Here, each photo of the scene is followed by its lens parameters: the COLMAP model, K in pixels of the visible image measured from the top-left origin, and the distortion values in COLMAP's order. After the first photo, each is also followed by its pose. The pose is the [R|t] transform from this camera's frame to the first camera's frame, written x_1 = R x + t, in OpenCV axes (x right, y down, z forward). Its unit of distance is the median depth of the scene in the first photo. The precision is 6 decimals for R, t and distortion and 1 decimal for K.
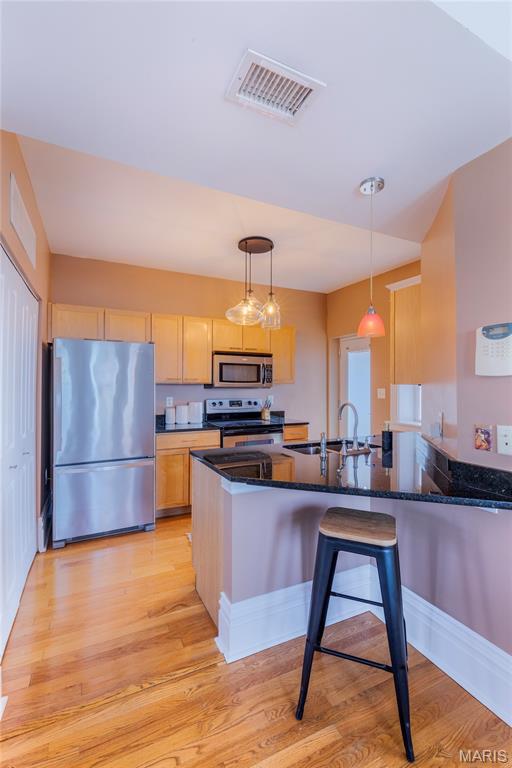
lens RADIAL K [[352.2, 0, 258.4], [0, 352.2, 380.7], [0, 0, 1]] dist [0.012694, -0.002642]
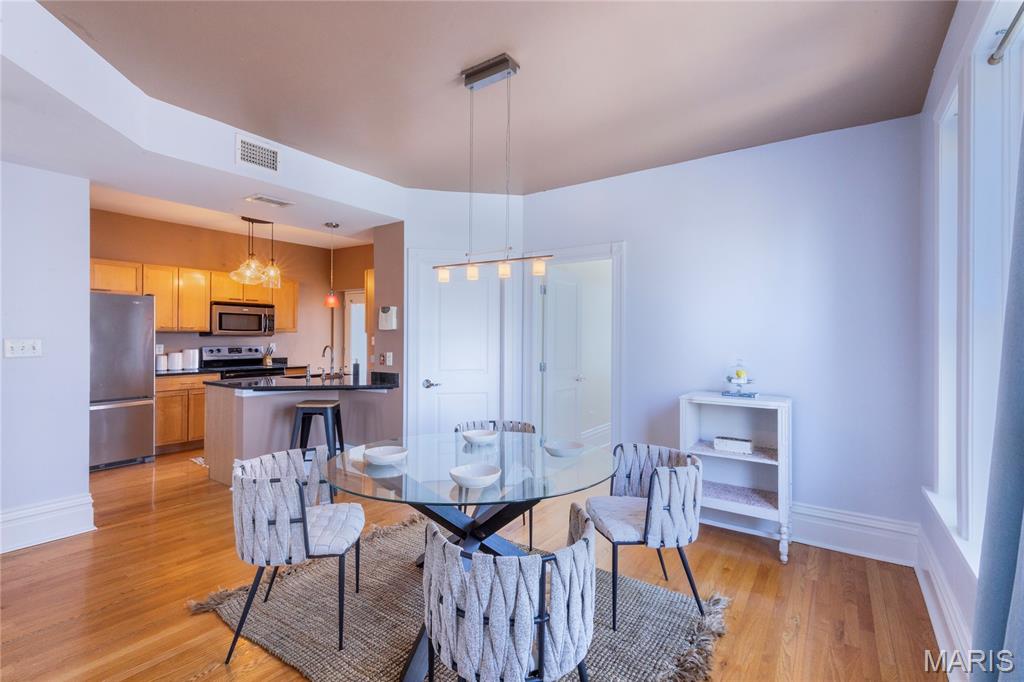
lens RADIAL K [[469.6, 0, 515.8], [0, 469.6, 337.7], [0, 0, 1]] dist [0.012694, -0.002642]
pose [[0.876442, 0.002557, 0.481501, -0.007880], [-0.013036, 0.999745, 0.018420, -0.011500], [-0.481331, -0.022421, 0.876252, -0.688655]]
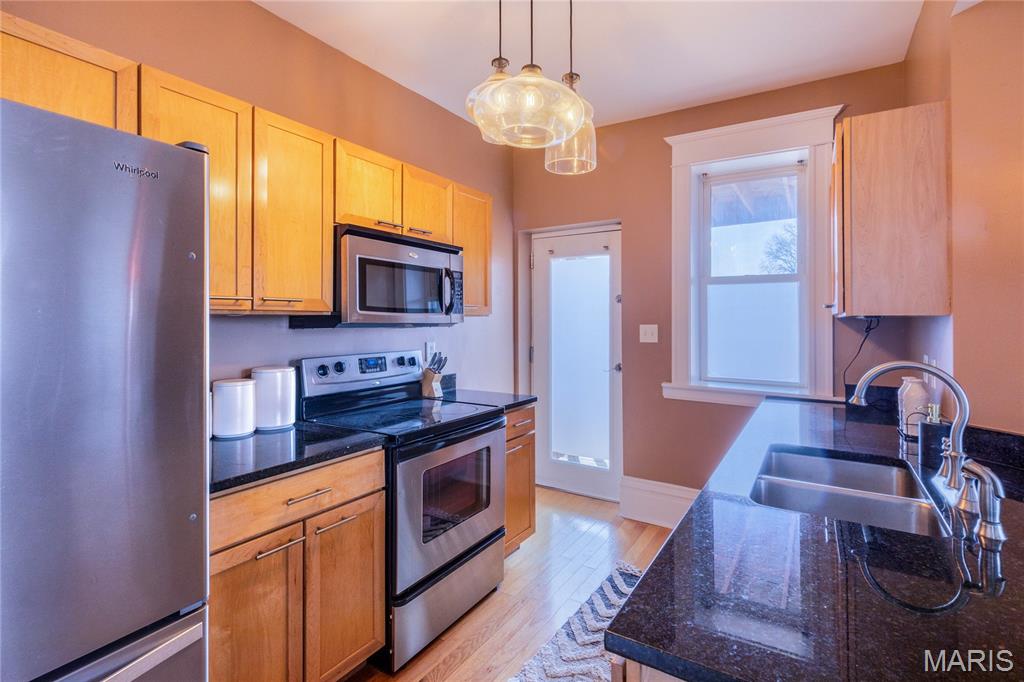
lens RADIAL K [[469.6, 0, 494.3], [0, 469.6, 312.5], [0, 0, 1]] dist [0.012694, -0.002642]
pose [[0.852077, 0.005111, 0.523392, -0.239578], [-0.002761, 0.999982, -0.005271, 0.008207], [-0.523410, 0.003046, 0.852076, 0.494321]]
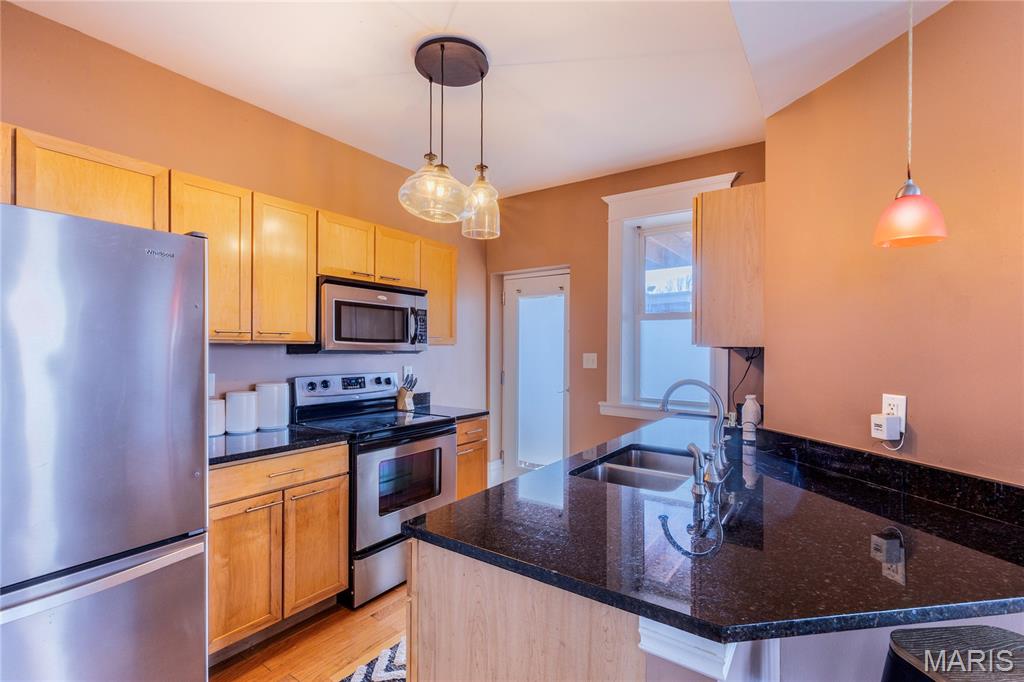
lens RADIAL K [[469.6, 0, 514.9], [0, 469.6, 344.8], [0, 0, 1]] dist [0.012694, -0.002642]
pose [[0.881290, 0.006305, 0.472533, -0.192008], [-0.008502, 0.999961, 0.002515, 0.005922], [-0.472499, -0.006234, 0.881309, 0.302326]]
